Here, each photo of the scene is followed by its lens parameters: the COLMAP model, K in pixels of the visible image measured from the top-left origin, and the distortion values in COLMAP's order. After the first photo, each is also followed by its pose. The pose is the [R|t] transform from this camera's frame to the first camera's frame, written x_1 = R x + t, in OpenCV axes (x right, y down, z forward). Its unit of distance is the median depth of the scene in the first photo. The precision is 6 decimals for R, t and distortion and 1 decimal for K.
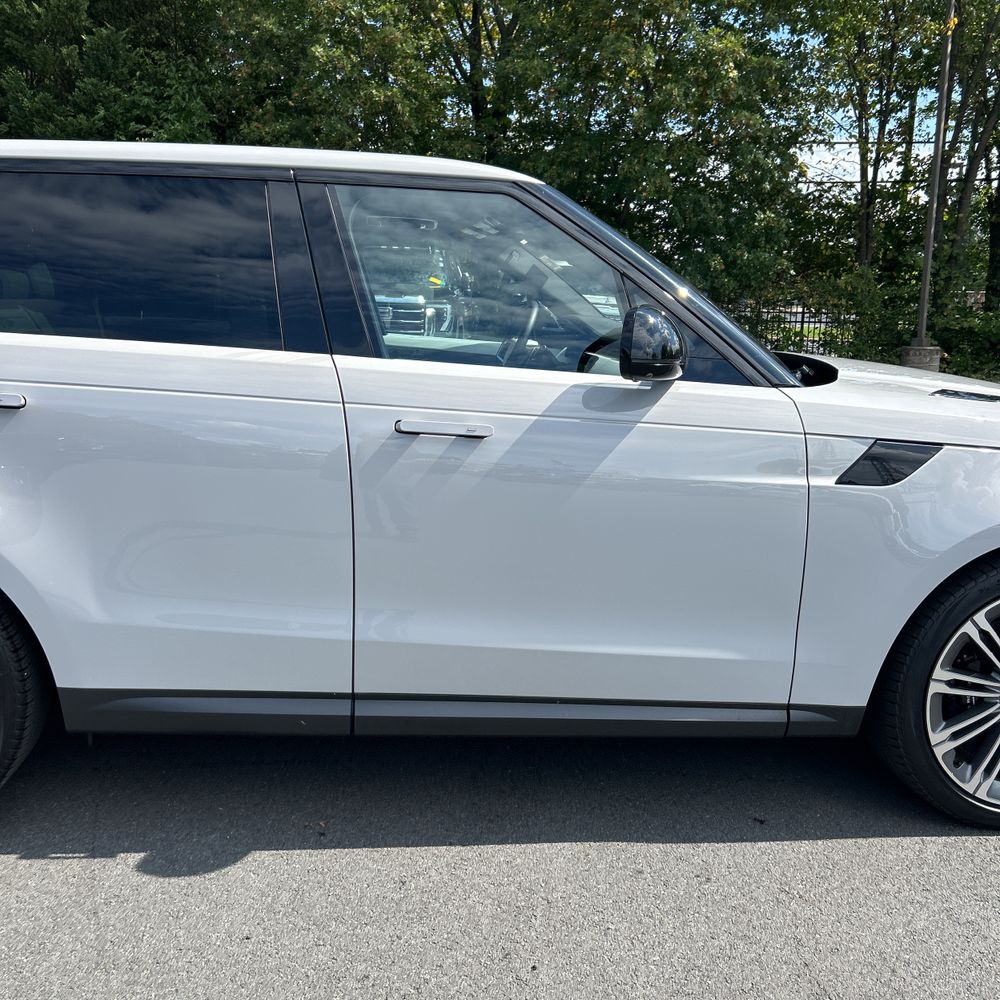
lens RADIAL K [[1015.5, 0, 505.1], [0, 1015.5, 503.5], [0, 0, 1]] dist [0.019253, 0.000000]
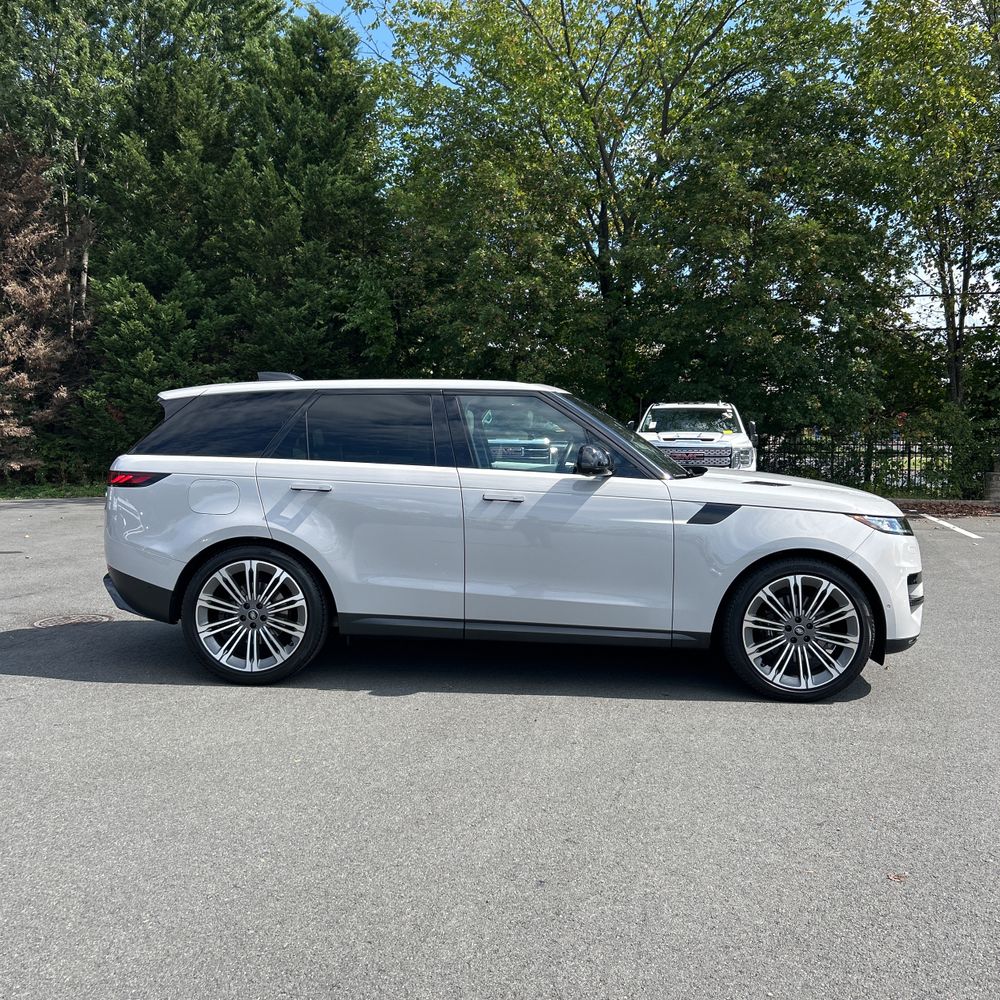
lens RADIAL K [[1015.5, 0, 495.3], [0, 1015.5, 495.6], [0, 0, 1]] dist [0.019253, 0.000000]
pose [[0.986739, -0.013971, -0.161712, 0.264635], [-0.009209, 0.989865, -0.141711, 0.223434], [0.162053, 0.141321, 0.976610, -1.125919]]
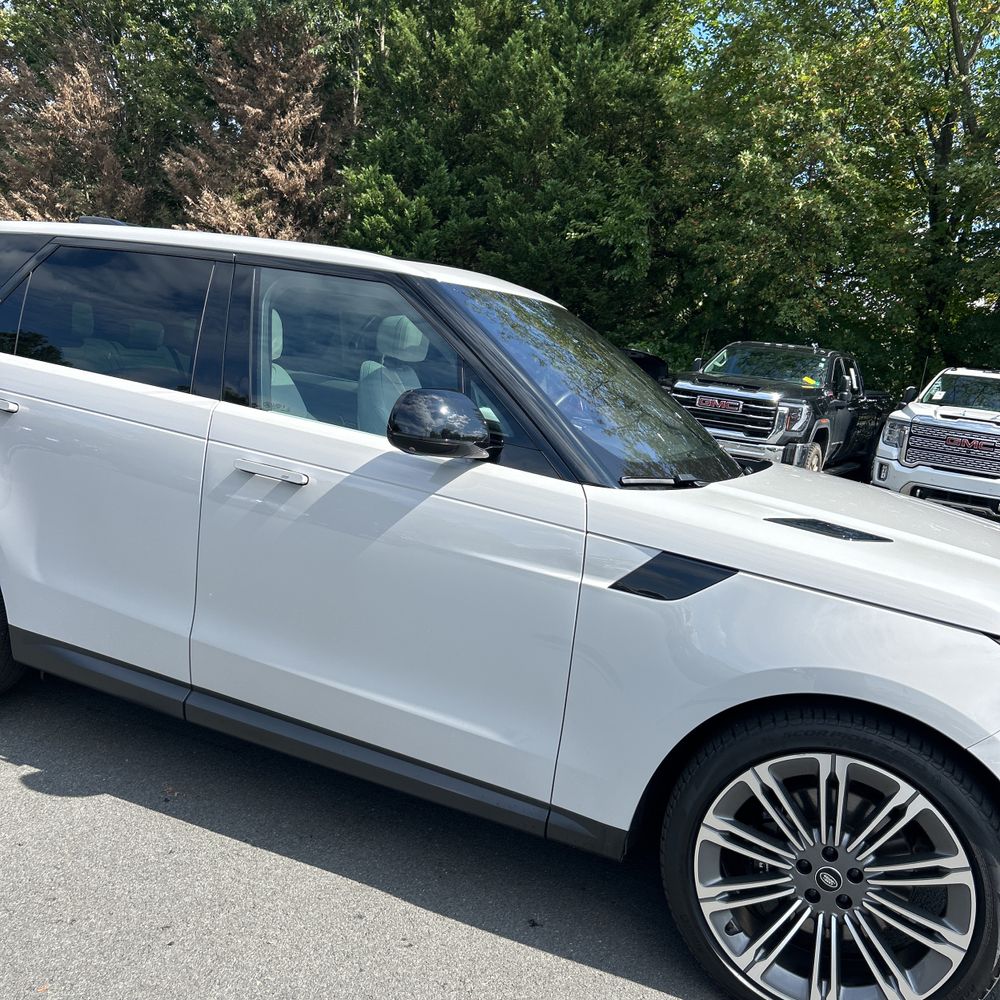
lens RADIAL K [[1015.5, 0, 491.2], [0, 1015.5, 495.8], [0, 0, 1]] dist [0.019253, 0.000000]
pose [[0.878368, 0.148400, -0.454365, 0.636041], [-0.190089, 0.980632, -0.047191, -0.037410], [0.438562, 0.127821, 0.889565, 0.068617]]
